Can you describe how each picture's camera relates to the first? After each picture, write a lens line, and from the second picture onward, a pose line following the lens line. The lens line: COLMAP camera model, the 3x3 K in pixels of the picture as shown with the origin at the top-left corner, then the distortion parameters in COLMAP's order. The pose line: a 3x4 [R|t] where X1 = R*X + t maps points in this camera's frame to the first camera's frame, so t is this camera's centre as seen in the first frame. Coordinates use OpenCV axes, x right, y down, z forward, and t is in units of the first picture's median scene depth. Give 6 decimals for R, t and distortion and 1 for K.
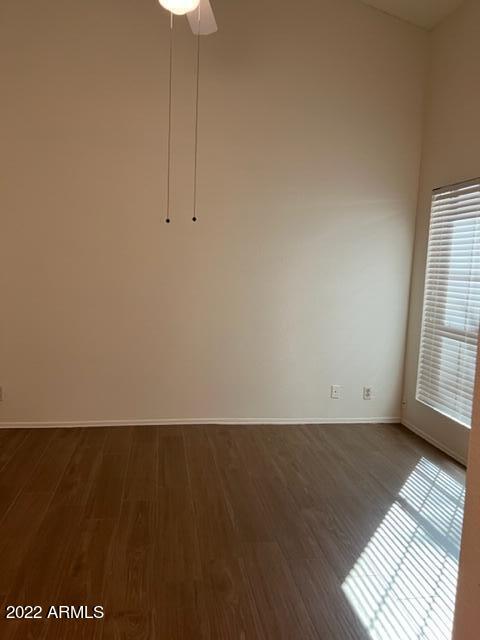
lens RADIAL K [[479.3, 0, 239.8], [0, 479.3, 319.6], [0, 0, 1]] dist [0.014548, -0.010360]
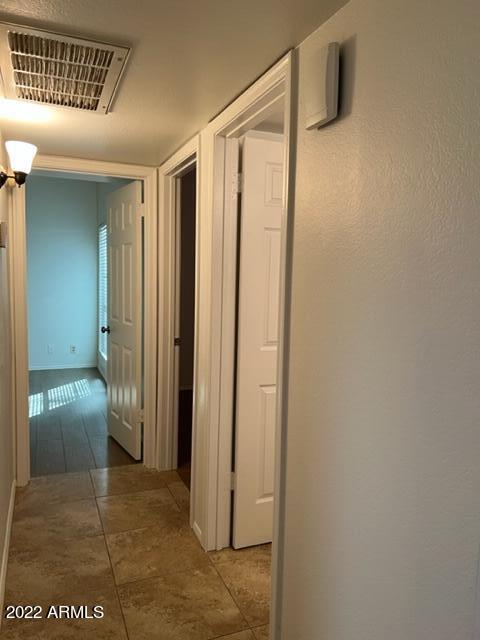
lens RADIAL K [[479.3, 0, 238.5], [0, 479.3, 316.5], [0, 0, 1]] dist [0.014548, -0.010360]
pose [[0.976306, -0.037921, 0.213044, 0.468880], [0.041876, 0.999024, -0.014081, 0.089621], [-0.212302, 0.022669, 0.976941, -0.695026]]
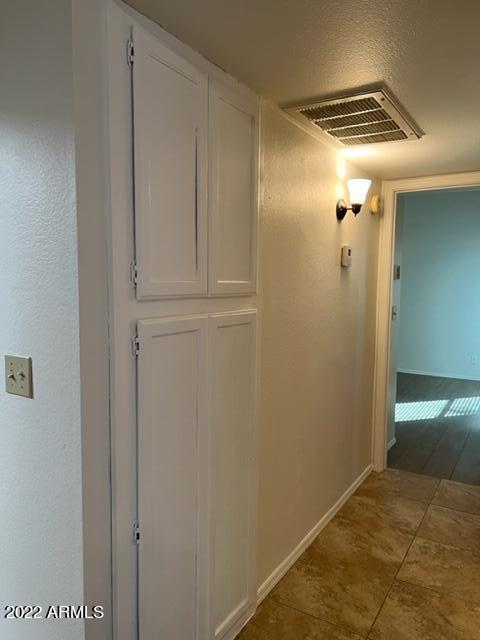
lens RADIAL K [[479.3, 0, 238.8], [0, 479.3, 322.0], [0, 0, 1]] dist [0.014548, -0.010360]
pose [[0.755667, 0.025765, -0.654449, 0.643810], [-0.047472, 0.998752, -0.015494, 0.087361], [0.653233, 0.042776, 0.755948, -0.705746]]
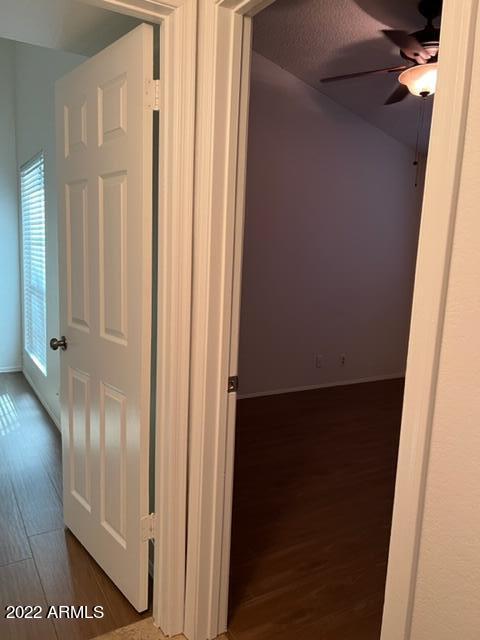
lens RADIAL K [[479.3, 0, 241.5], [0, 479.3, 323.3], [0, 0, 1]] dist [0.014548, -0.010360]
pose [[0.926952, -0.058238, 0.370632, 0.408895], [0.036795, 0.997228, 0.064673, 0.046641], [-0.373371, -0.046312, 0.926525, -0.271569]]
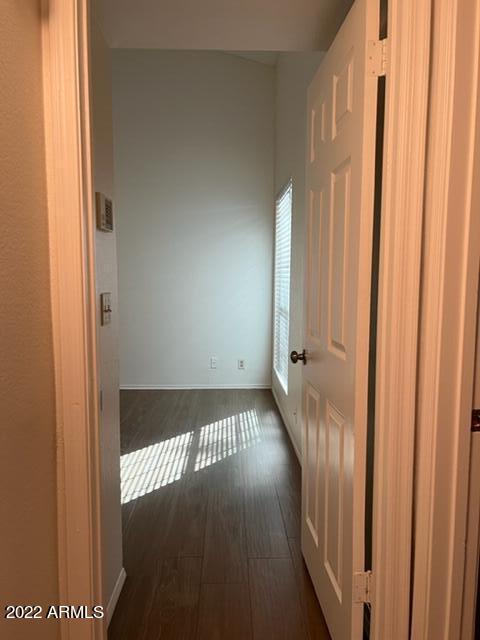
lens RADIAL K [[479.3, 0, 243.6], [0, 479.3, 324.4], [0, 0, 1]] dist [0.014548, -0.010360]
pose [[0.990291, -0.023970, -0.136928, 0.443225], [0.023074, 0.999701, -0.008125, 0.061978], [0.137082, 0.004887, 0.990548, -0.214970]]
